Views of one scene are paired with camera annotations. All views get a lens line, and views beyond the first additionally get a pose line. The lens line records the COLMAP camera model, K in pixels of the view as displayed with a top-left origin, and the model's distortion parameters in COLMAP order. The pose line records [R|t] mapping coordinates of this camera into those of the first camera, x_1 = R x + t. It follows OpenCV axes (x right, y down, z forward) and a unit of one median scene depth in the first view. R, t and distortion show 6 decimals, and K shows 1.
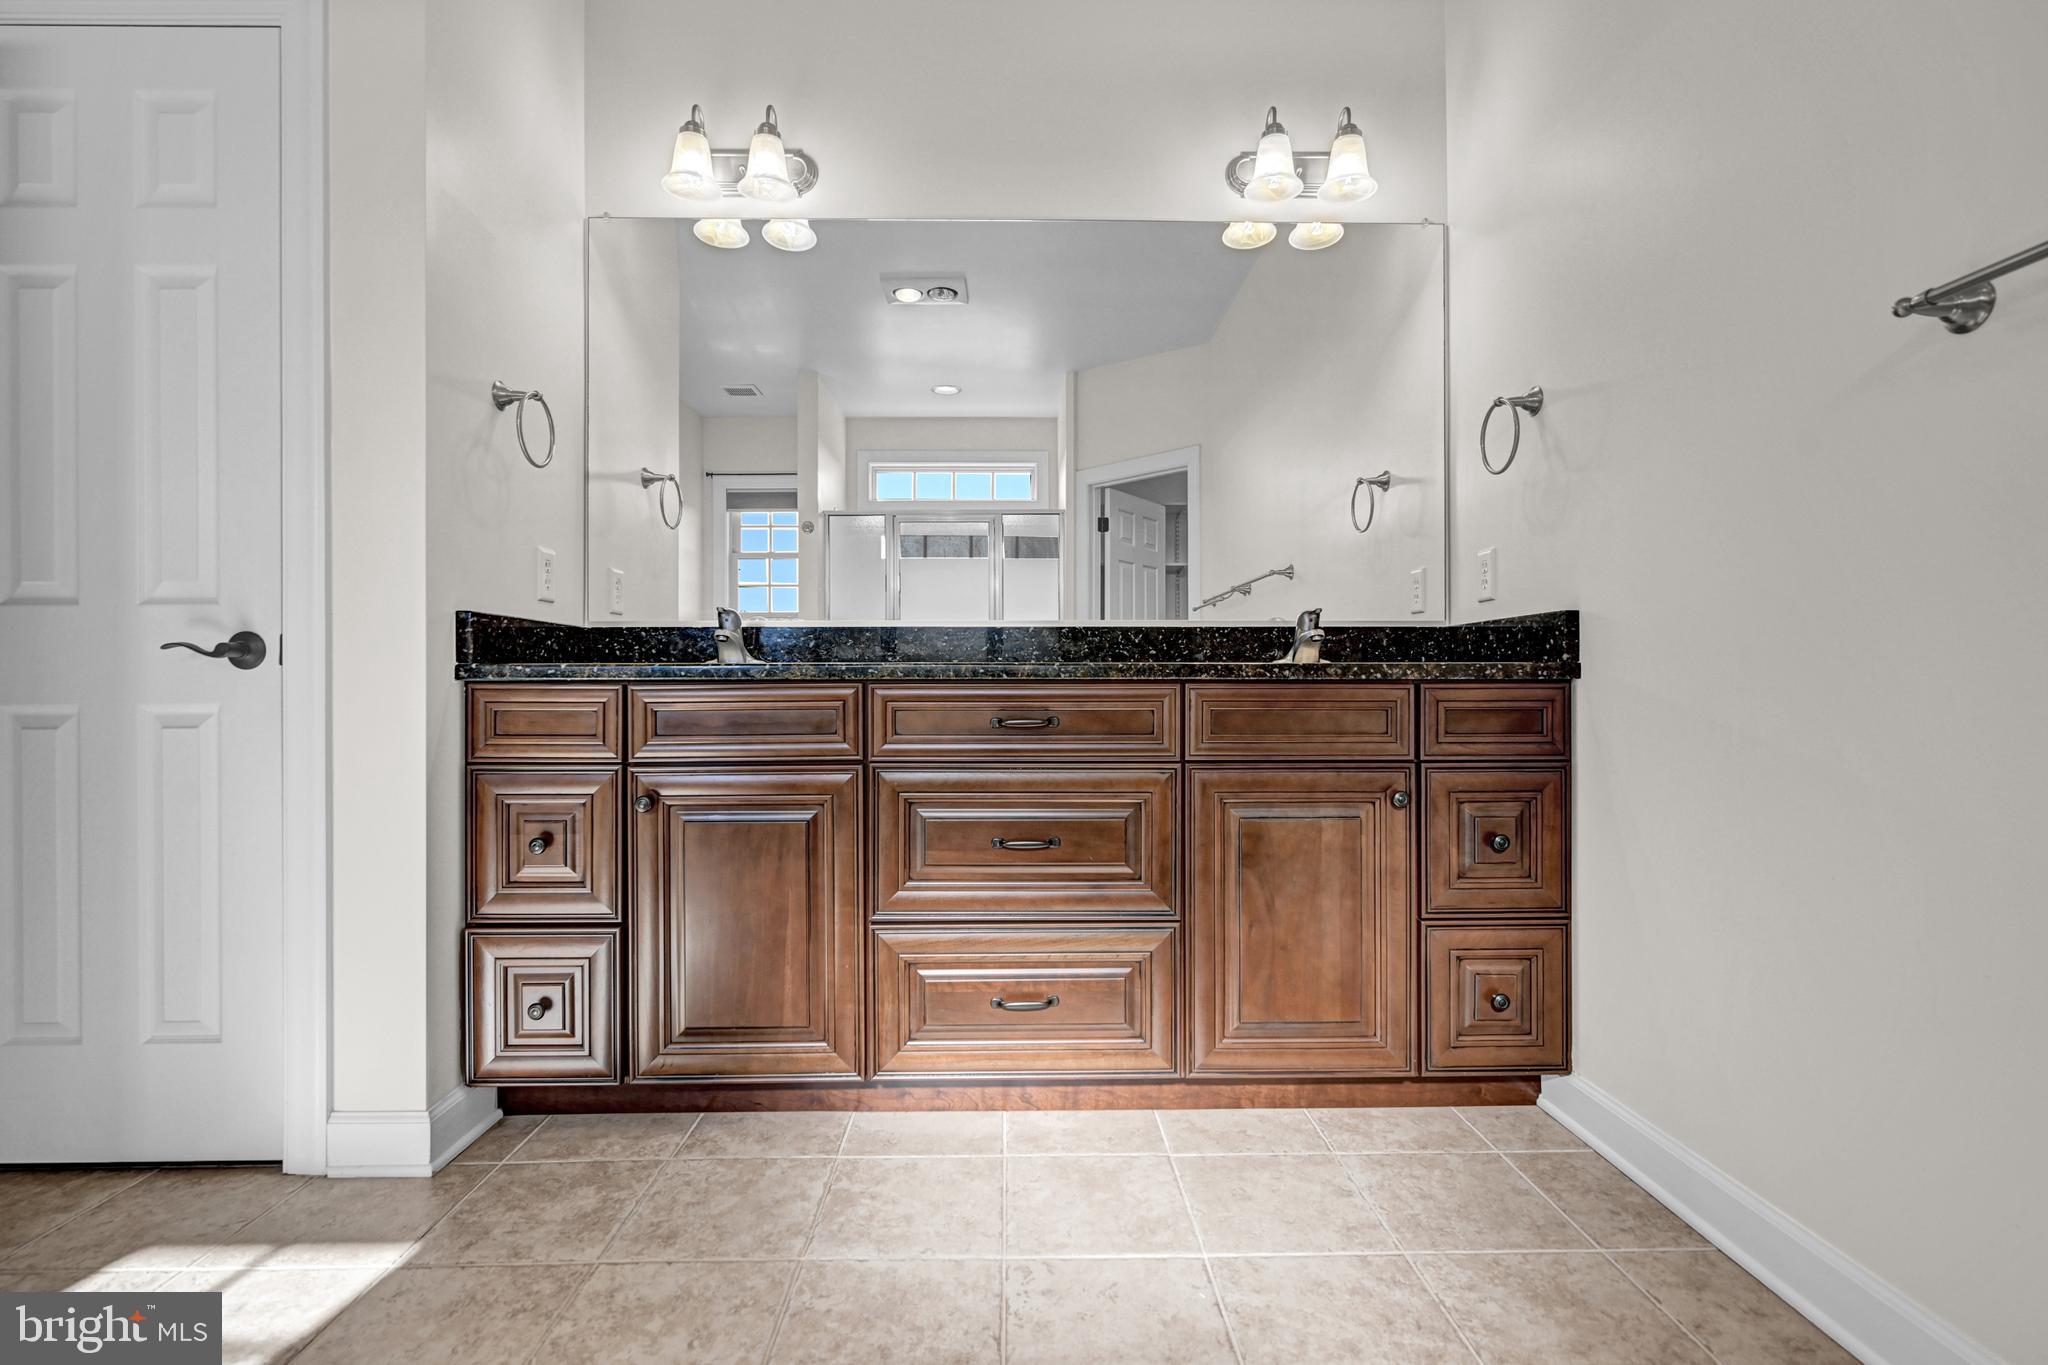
lens RADIAL K [[943.6, 0, 1025.3], [0, 943.6, 684.1], [0, 0, 1]] dist [-0.001479, -0.000838]
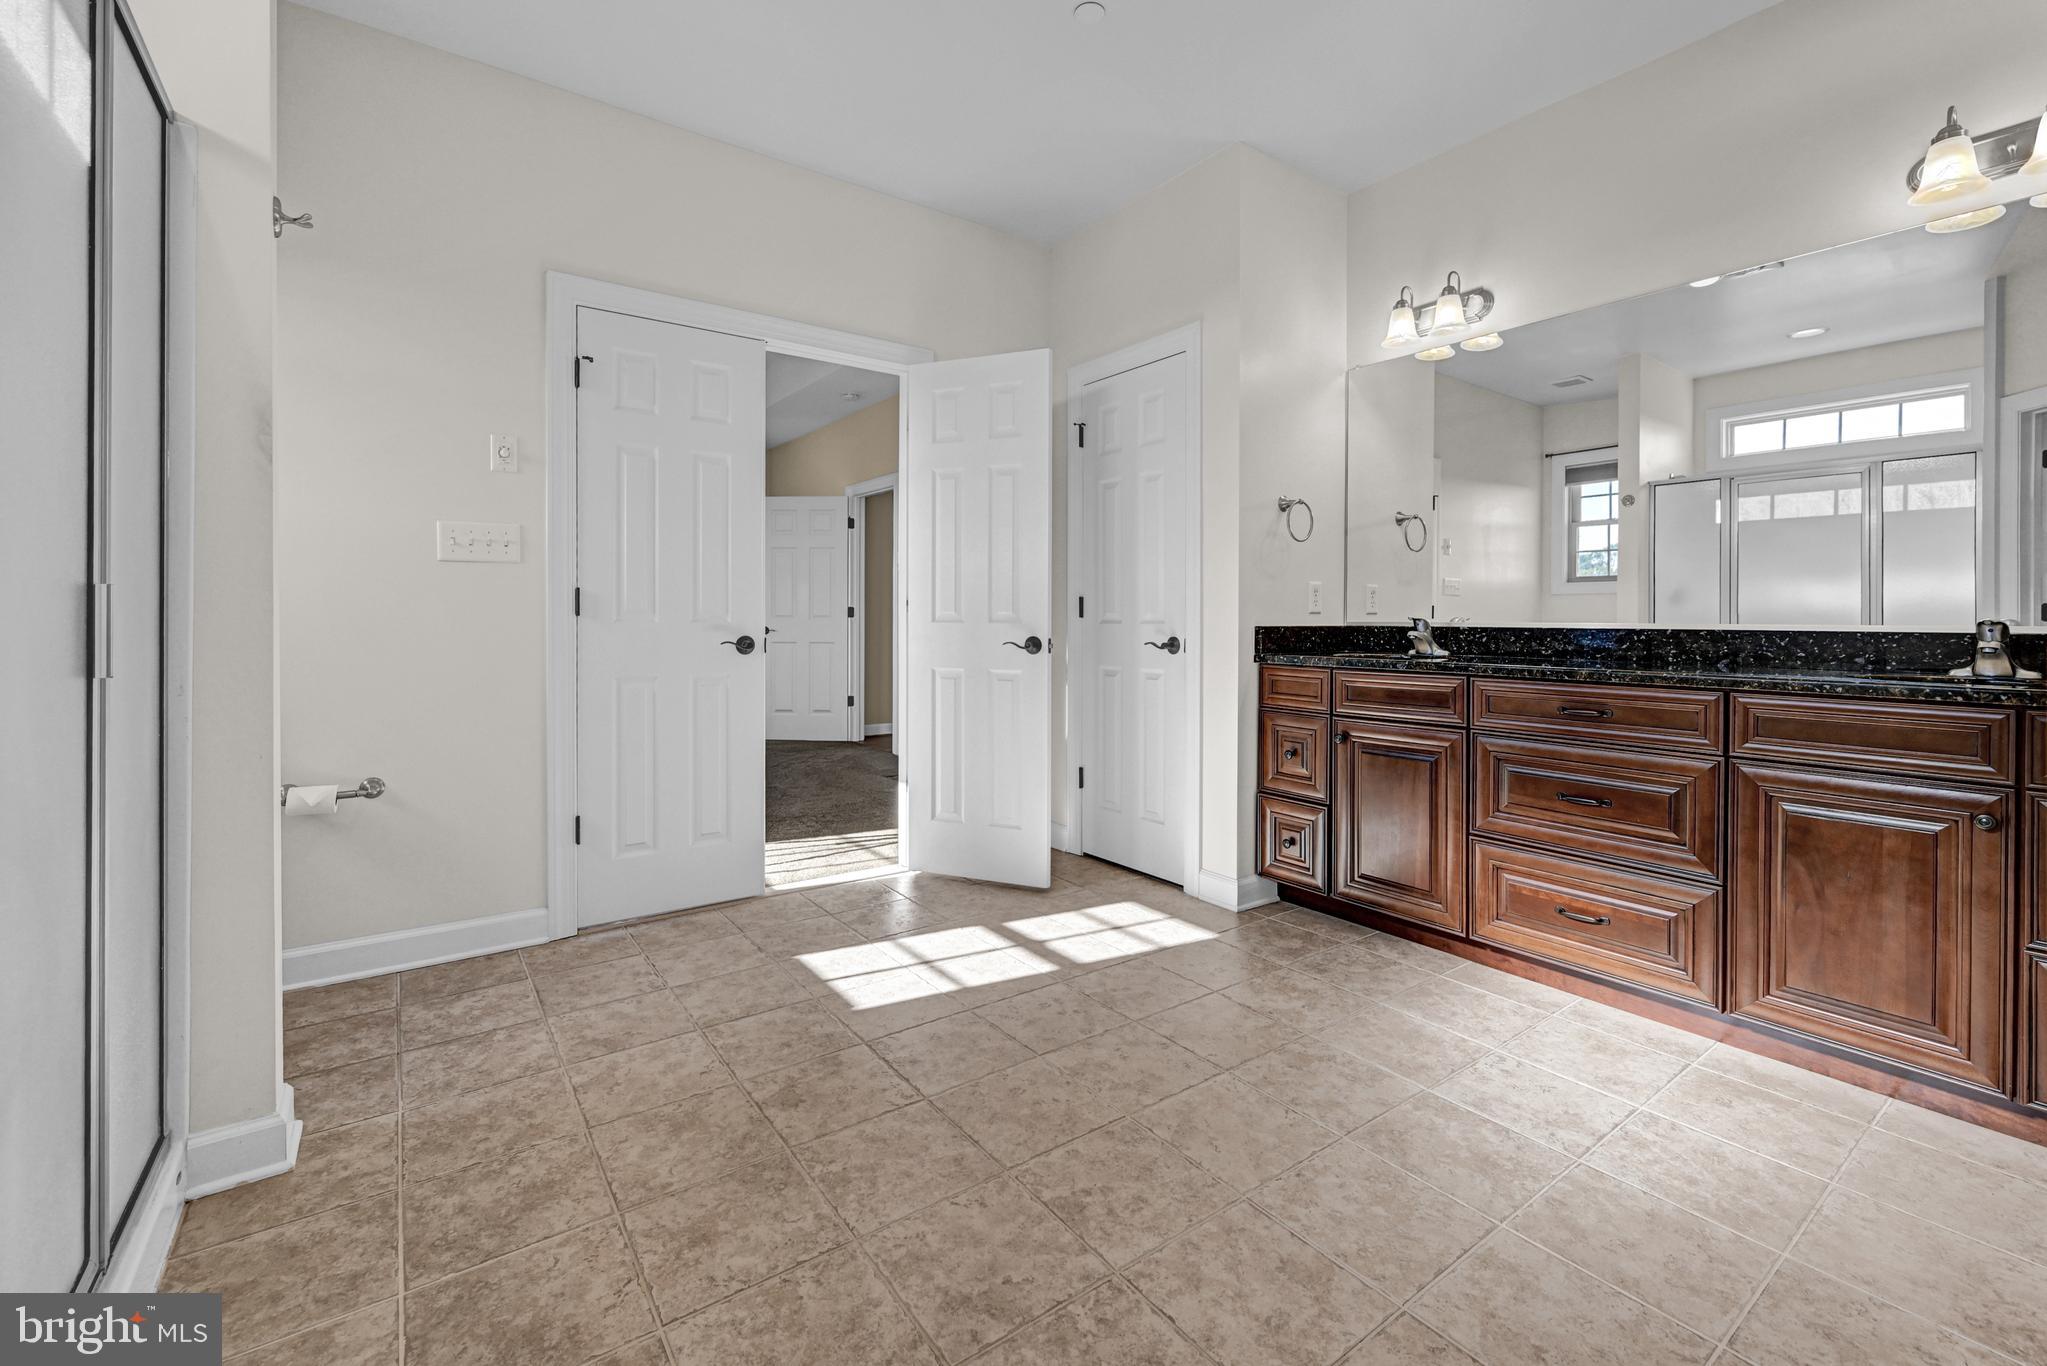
lens RADIAL K [[848.0, 0, 1028.4], [0, 848.0, 625.4], [0, 0, 1]] dist [0.000267, 0.001001]
pose [[0.574957, 0.008595, -0.818139, 0.541514], [-0.004226, 0.999963, 0.007535, -0.090859], [0.818173, -0.000875, 0.574971, -0.367607]]
